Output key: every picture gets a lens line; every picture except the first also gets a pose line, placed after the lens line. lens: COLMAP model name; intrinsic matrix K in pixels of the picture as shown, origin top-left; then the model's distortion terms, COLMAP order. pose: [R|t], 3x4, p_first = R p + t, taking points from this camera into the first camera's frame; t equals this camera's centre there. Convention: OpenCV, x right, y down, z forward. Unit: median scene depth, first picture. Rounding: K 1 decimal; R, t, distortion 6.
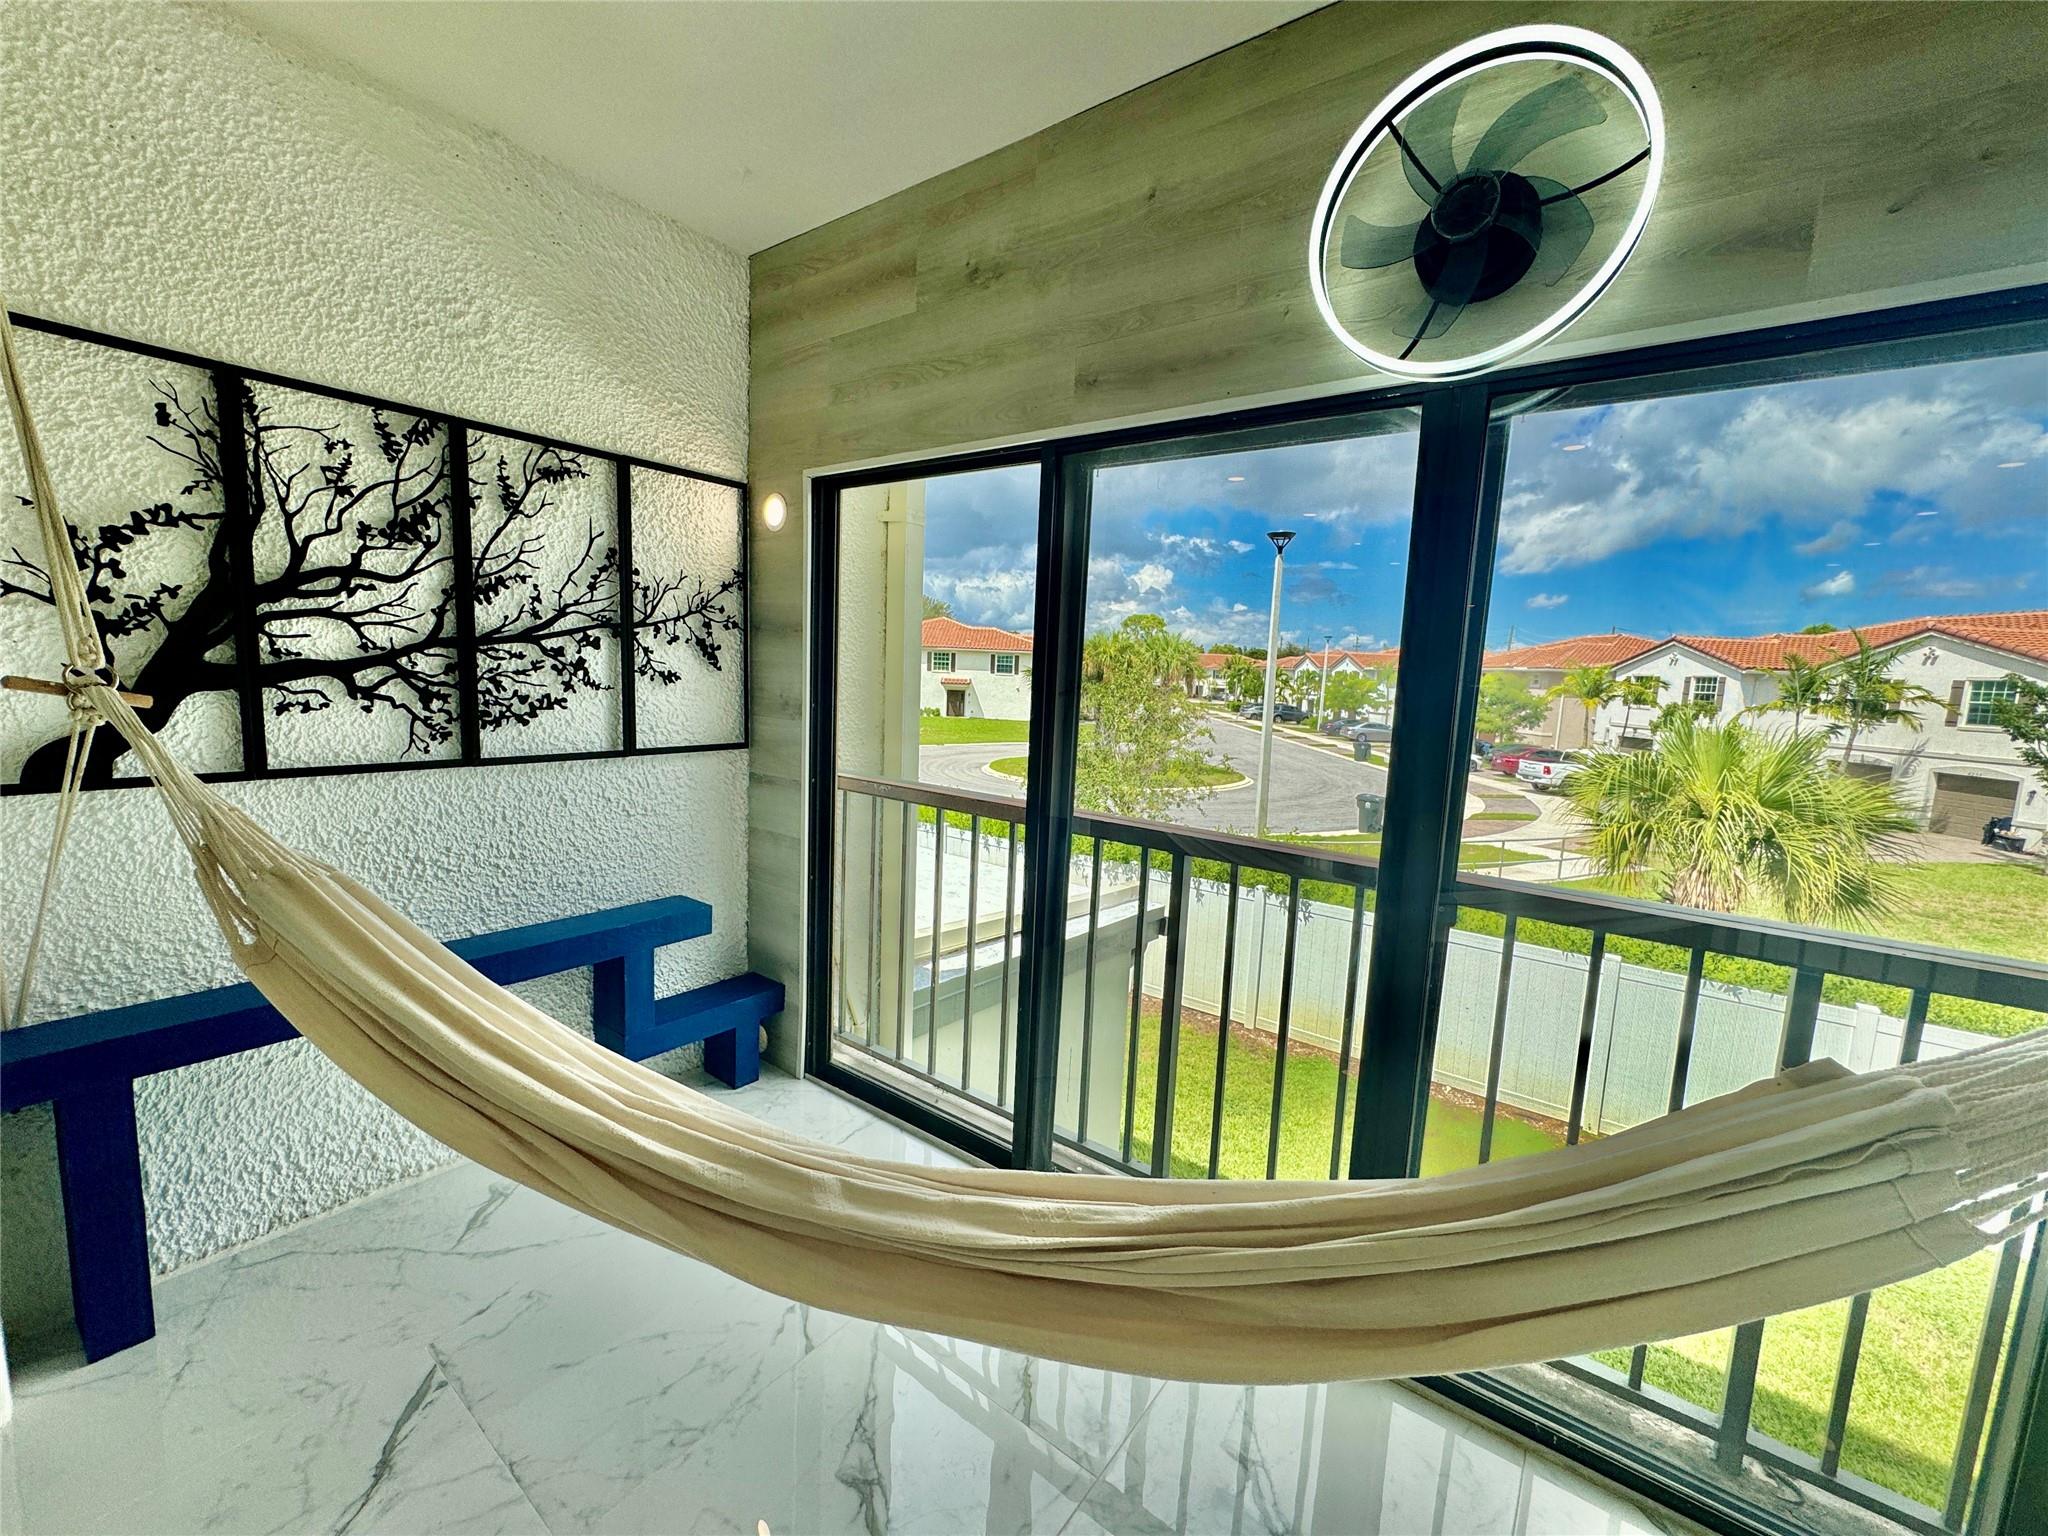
lens RADIAL K [[817.0, 0, 1021.6], [0, 817.0, 766.7], [0, 0, 1]] dist [-0.003775, 0.000615]
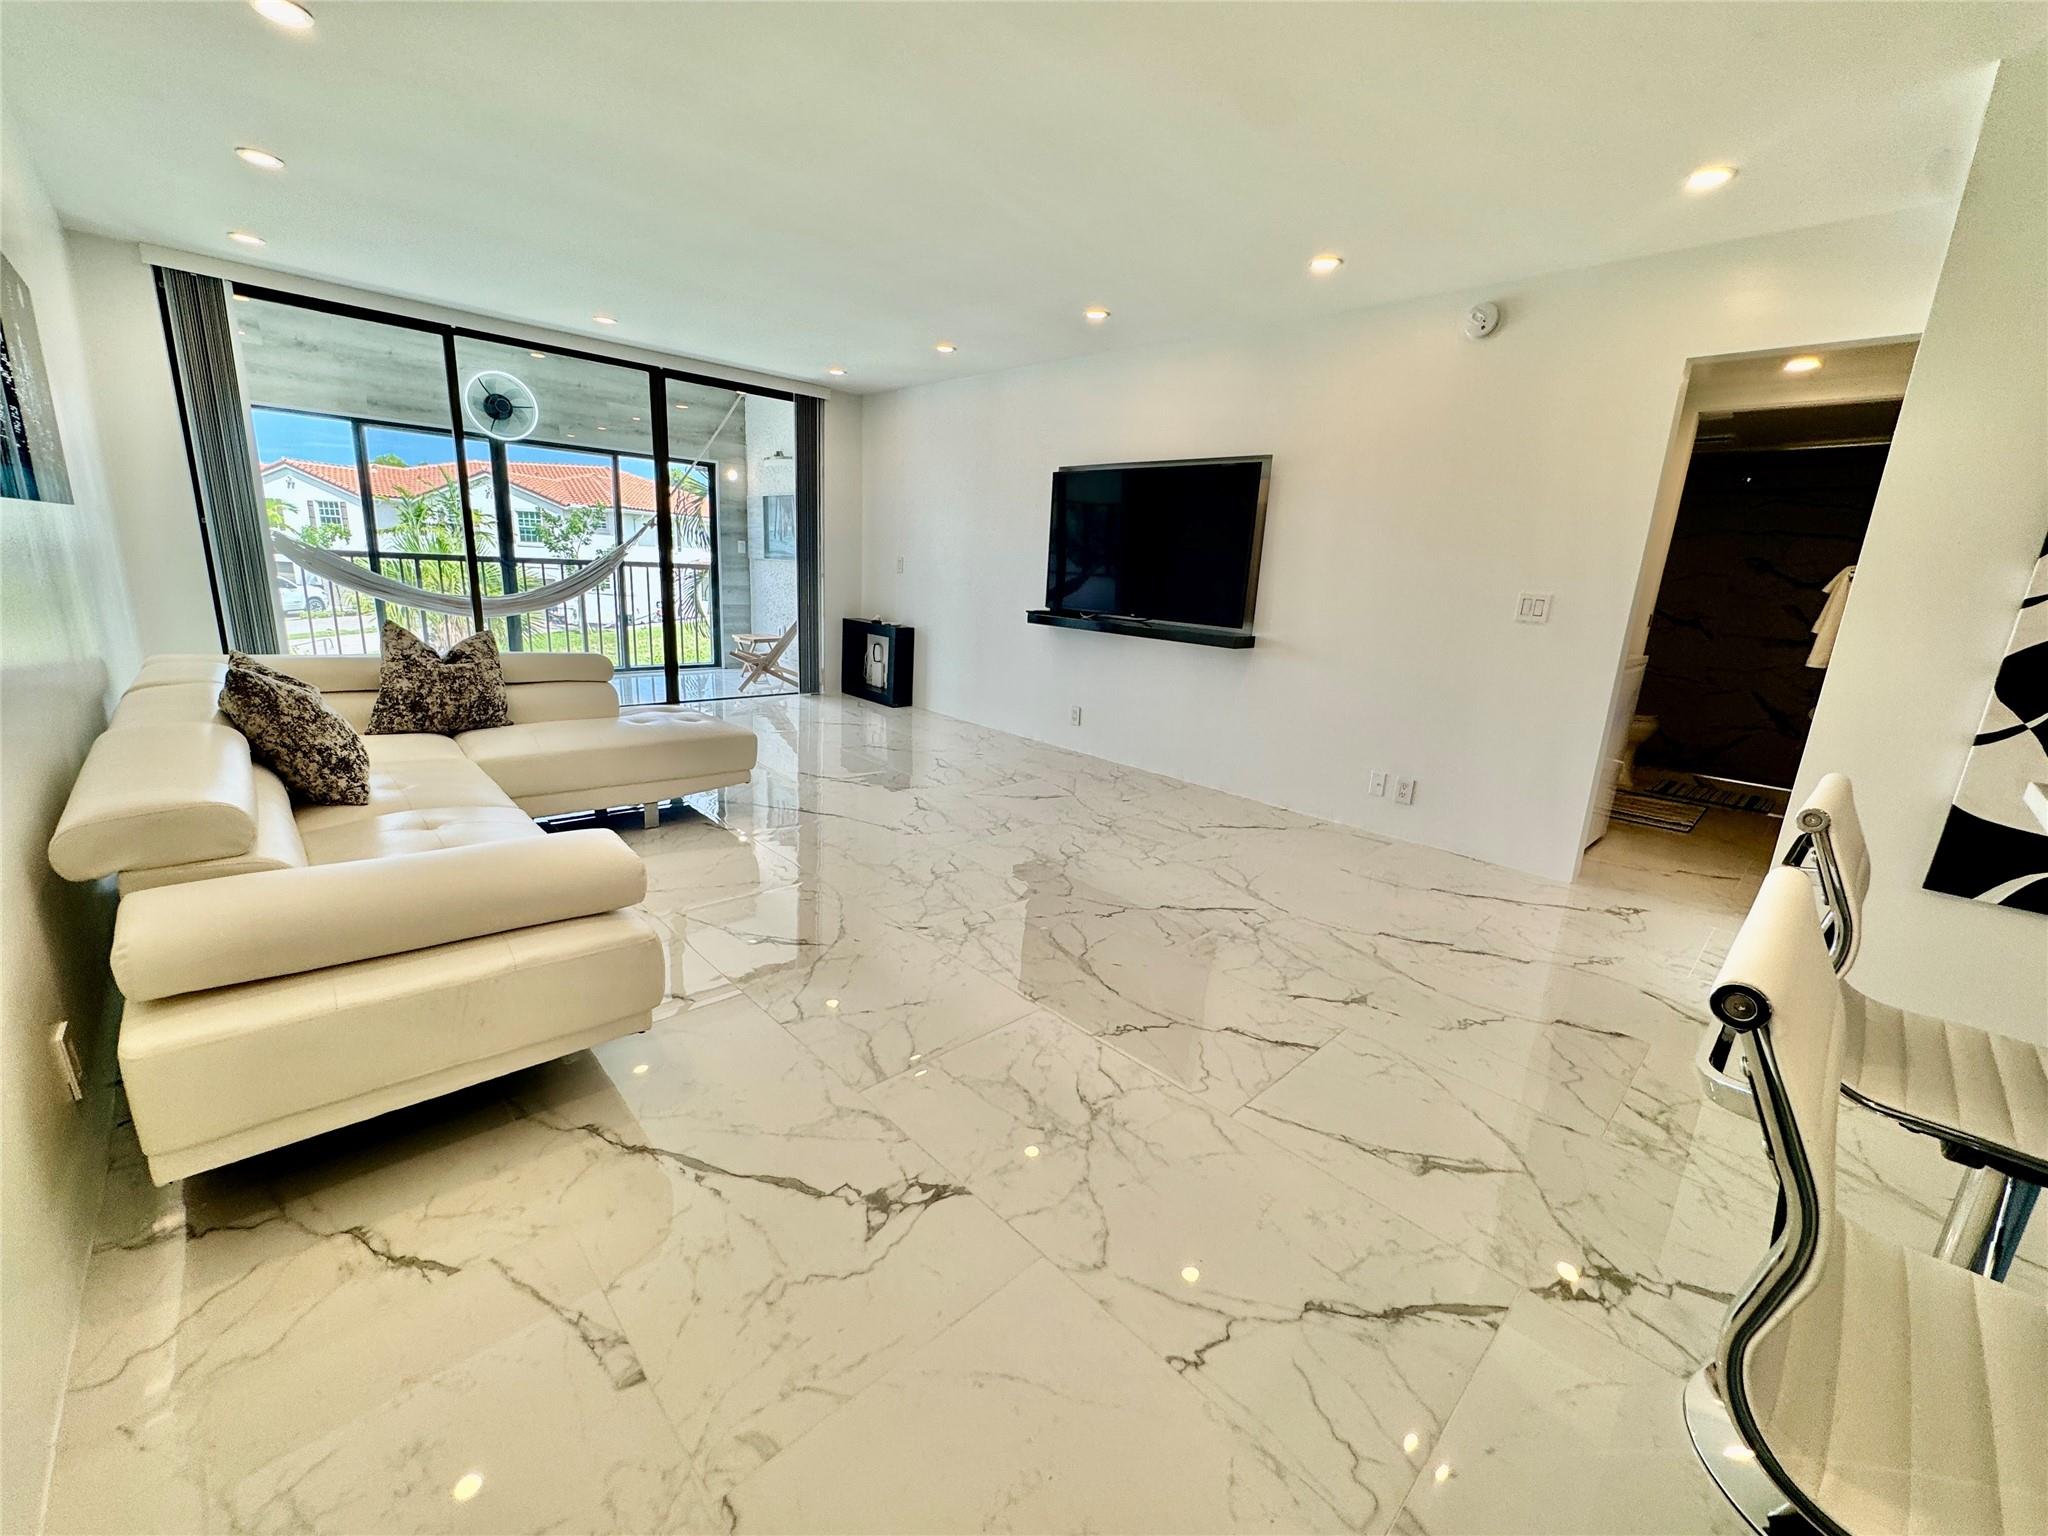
lens RADIAL K [[817.0, 0, 1027.1], [0, 817.0, 765.8], [0, 0, 1]] dist [-0.003775, 0.000615]
pose [[0.156880, -0.269264, 0.950203, -2.474203], [0.069669, 0.962736, 0.261314, 0.195877], [-0.985157, 0.025205, 0.169793, -1.699158]]
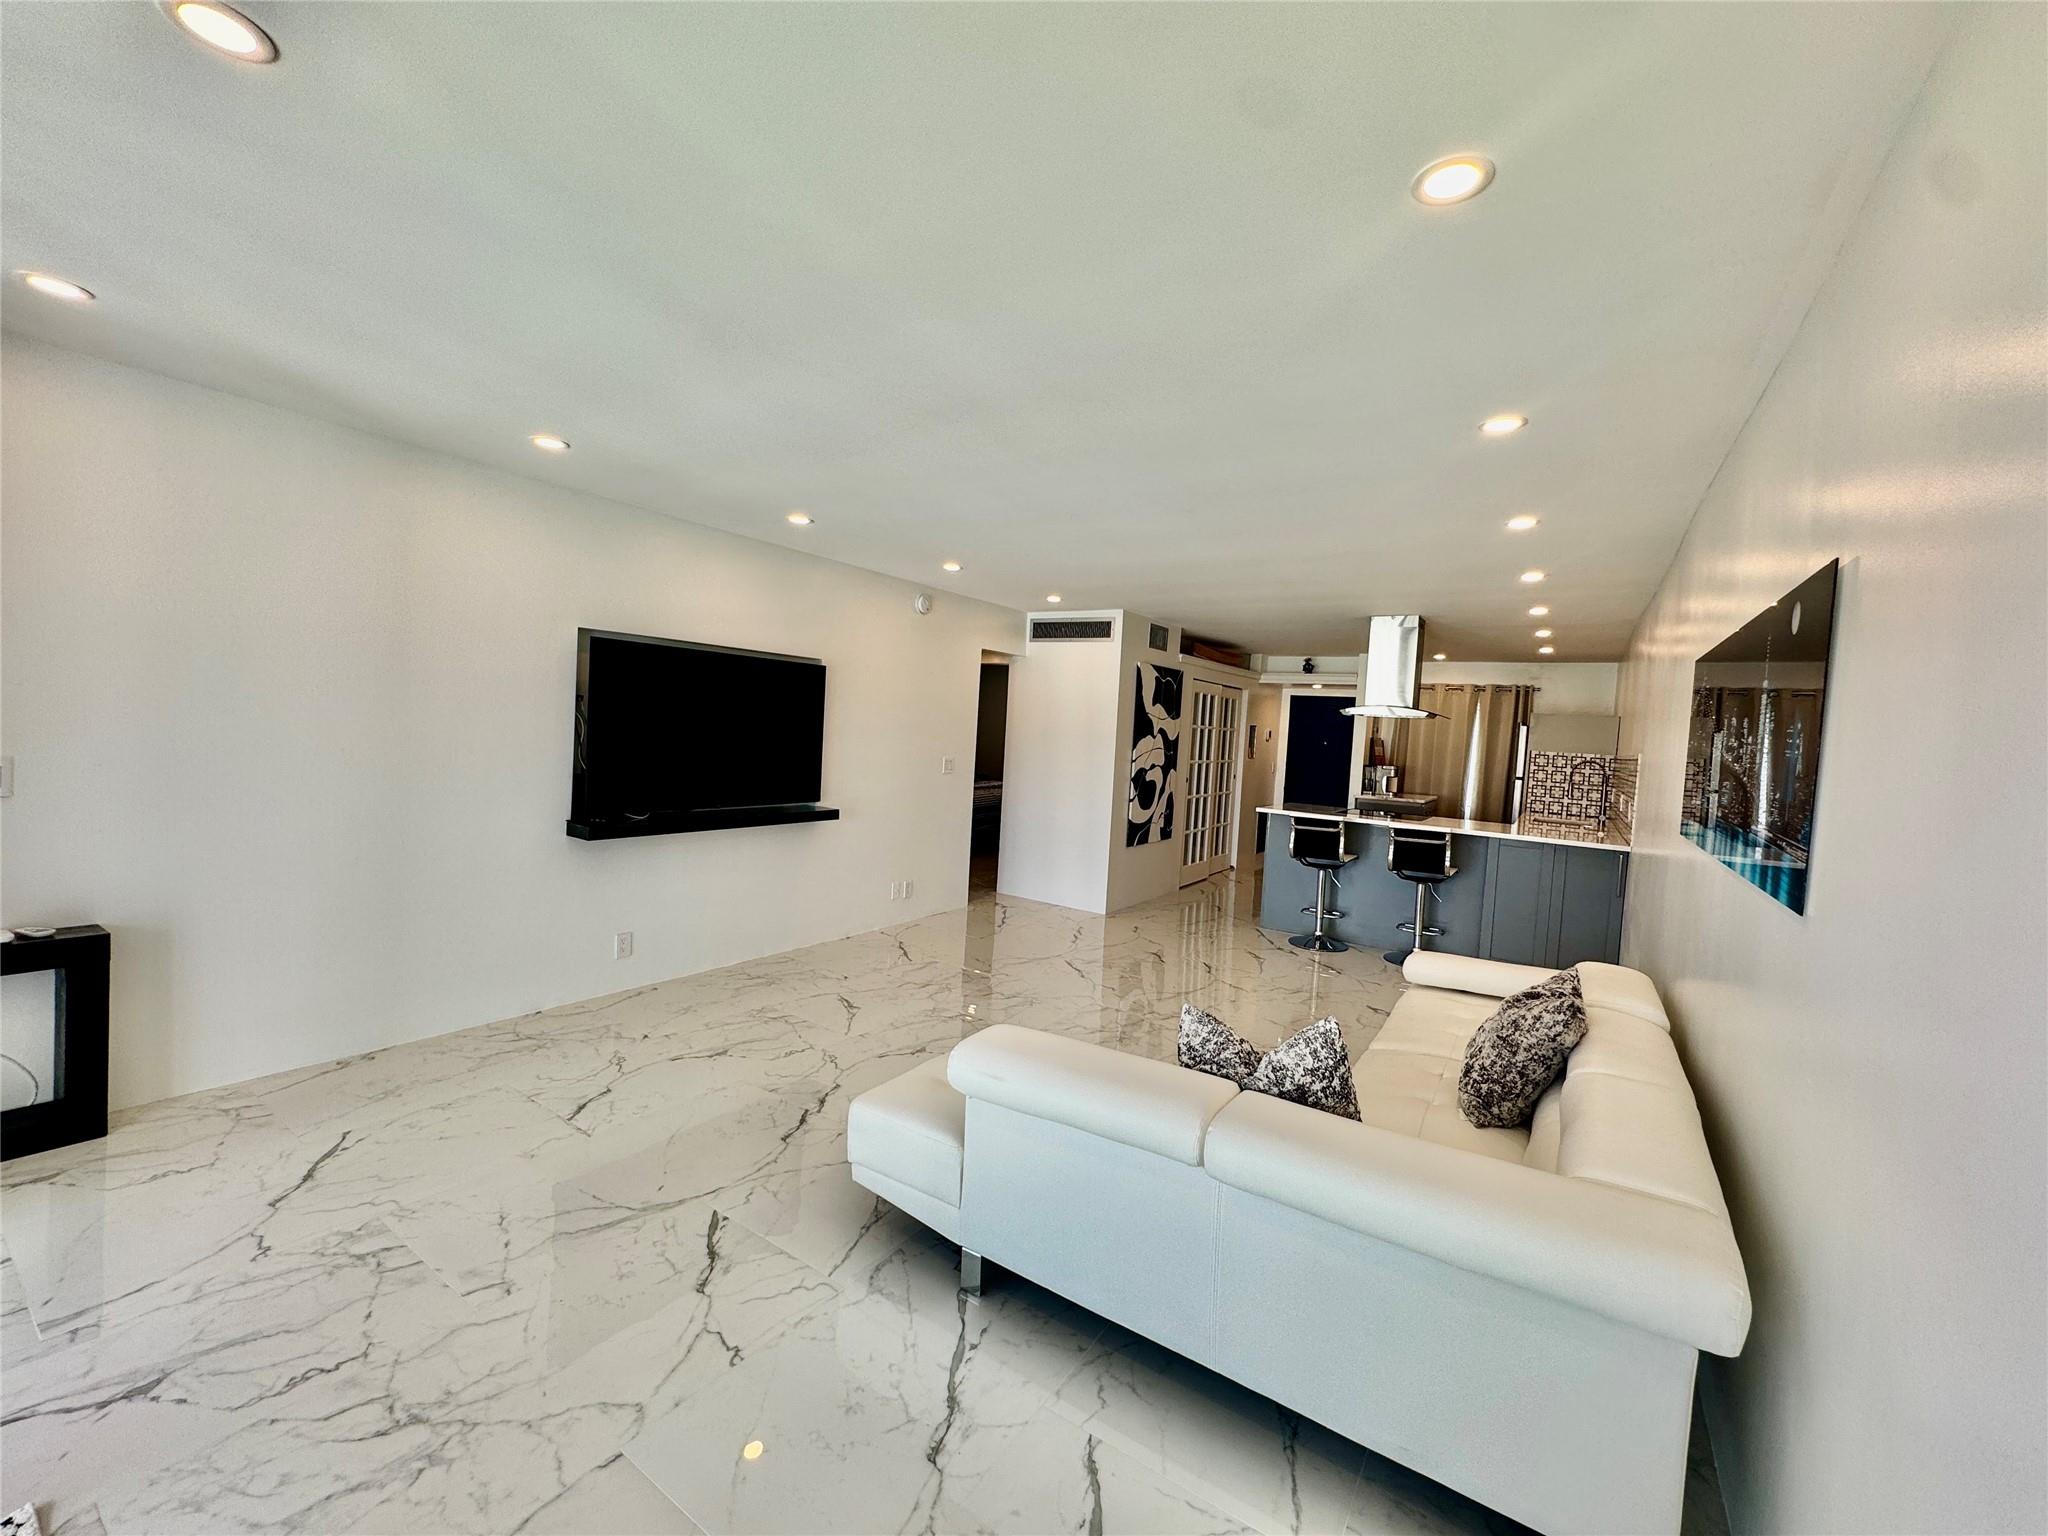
lens RADIAL K [[817.0, 0, 1025.5], [0, 817.0, 772.9], [0, 0, 1]] dist [-0.003775, 0.000615]
pose [[-0.993289, -0.095407, -0.065375, -0.869151], [-0.105376, 0.979522, 0.171560, -0.099046], [0.047669, 0.177297, -0.983002, 0.348168]]
